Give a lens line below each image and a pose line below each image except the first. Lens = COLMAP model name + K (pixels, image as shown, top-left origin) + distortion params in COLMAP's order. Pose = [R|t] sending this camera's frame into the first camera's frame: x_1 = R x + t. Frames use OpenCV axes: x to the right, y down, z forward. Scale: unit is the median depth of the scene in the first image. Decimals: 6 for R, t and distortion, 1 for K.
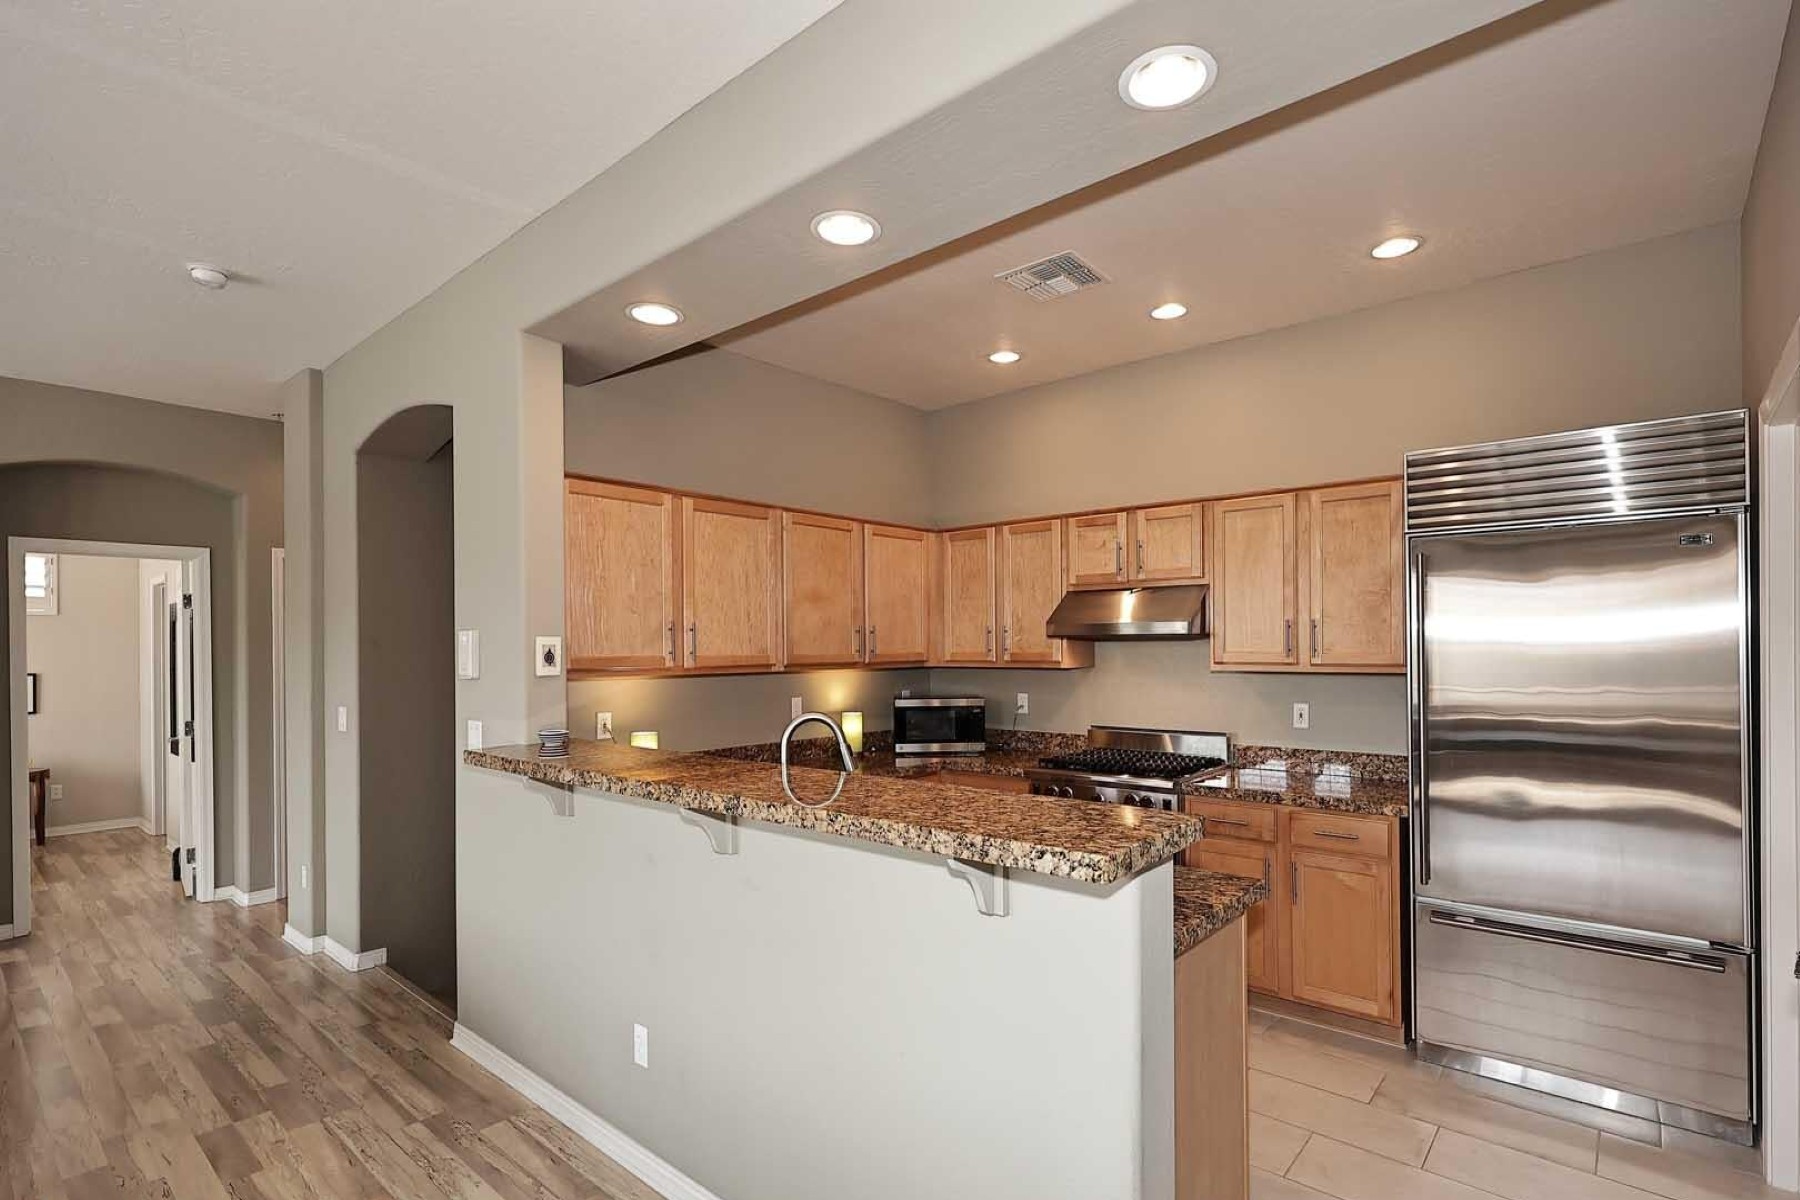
lens RADIAL K [[850.5, 0, 903.5], [0, 850.5, 644.7], [0, 0, 1]] dist [-0.000383, -0.000024]
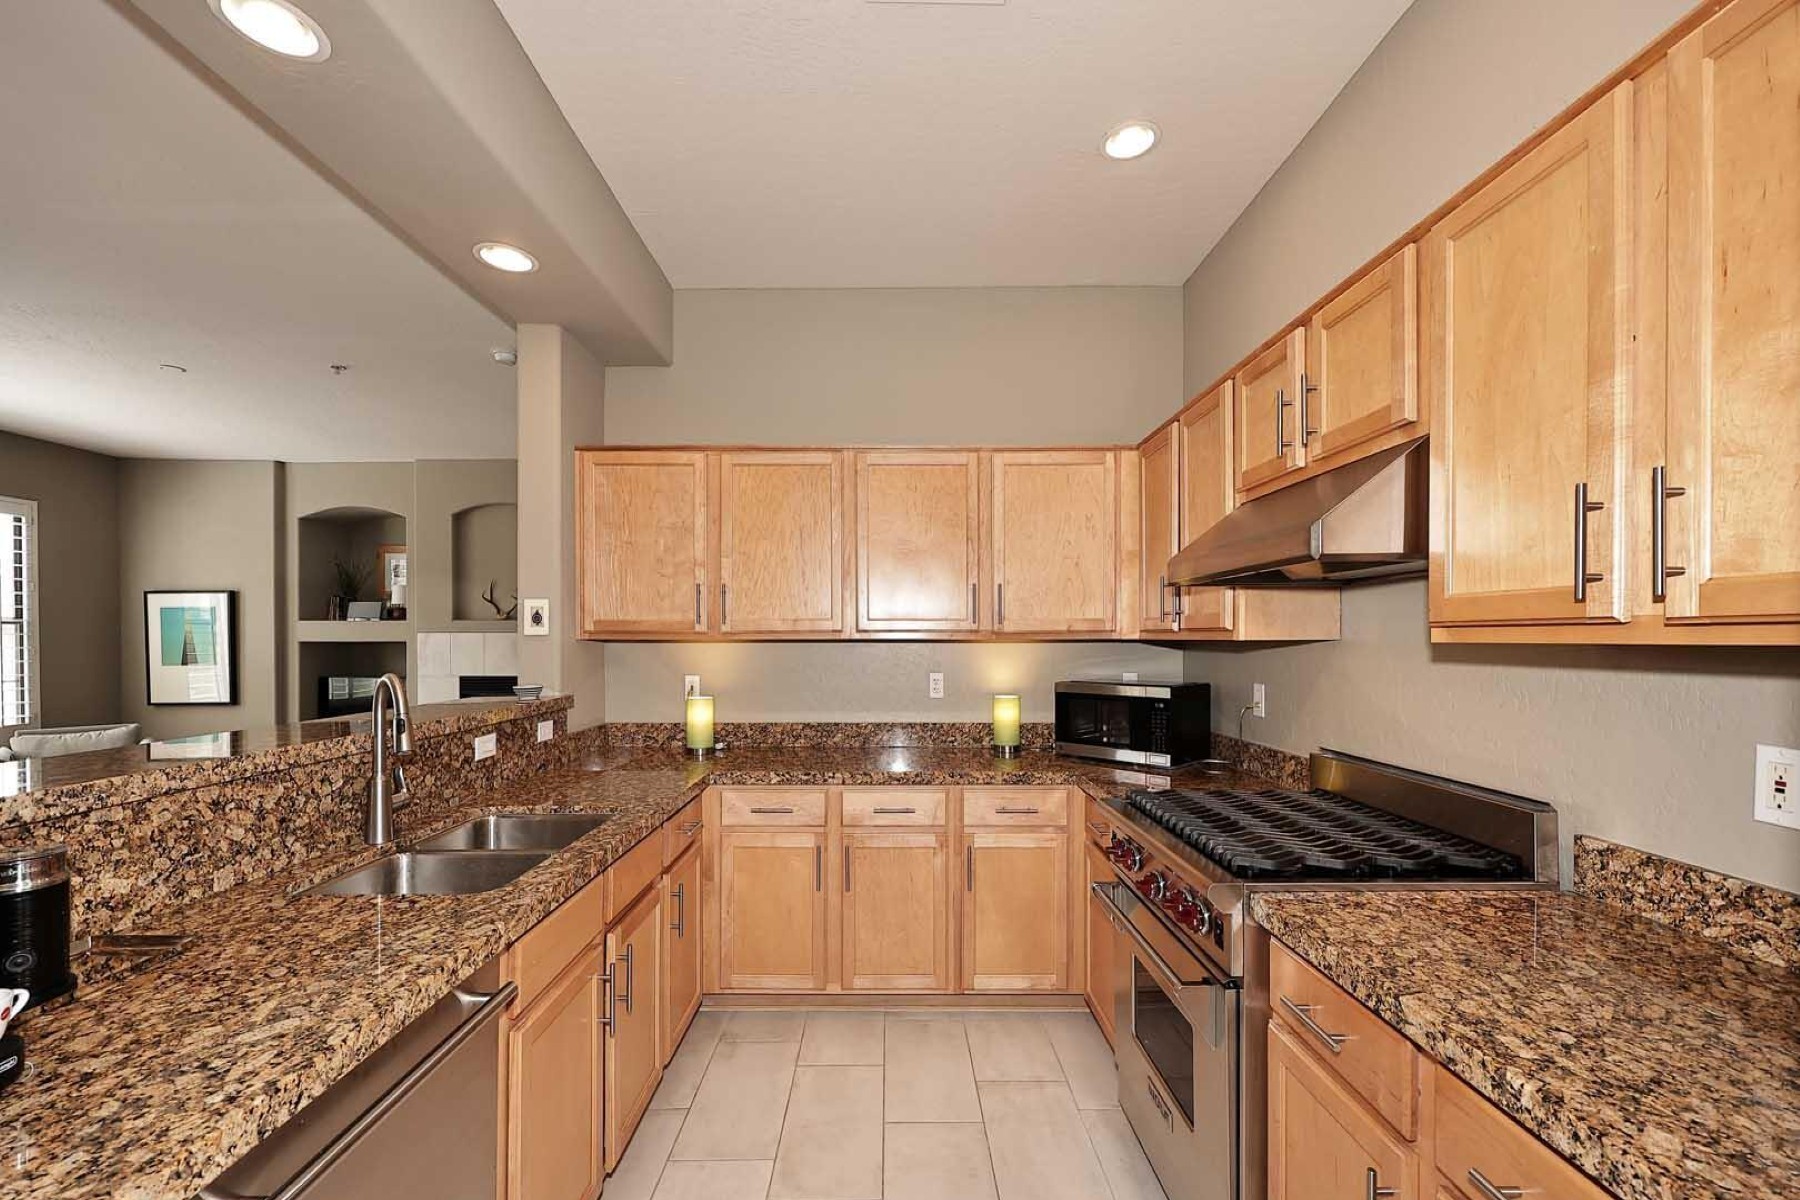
lens RADIAL K [[722.7, 0, 896.7], [0, 722.7, 644.1], [0, 0, 1]] dist [0.000834, 0.000033]
pose [[0.657061, 0.011593, -0.753748, 0.453399], [-0.002336, 0.999908, 0.013343, 0.027066], [0.753834, -0.007007, 0.657028, 0.571734]]
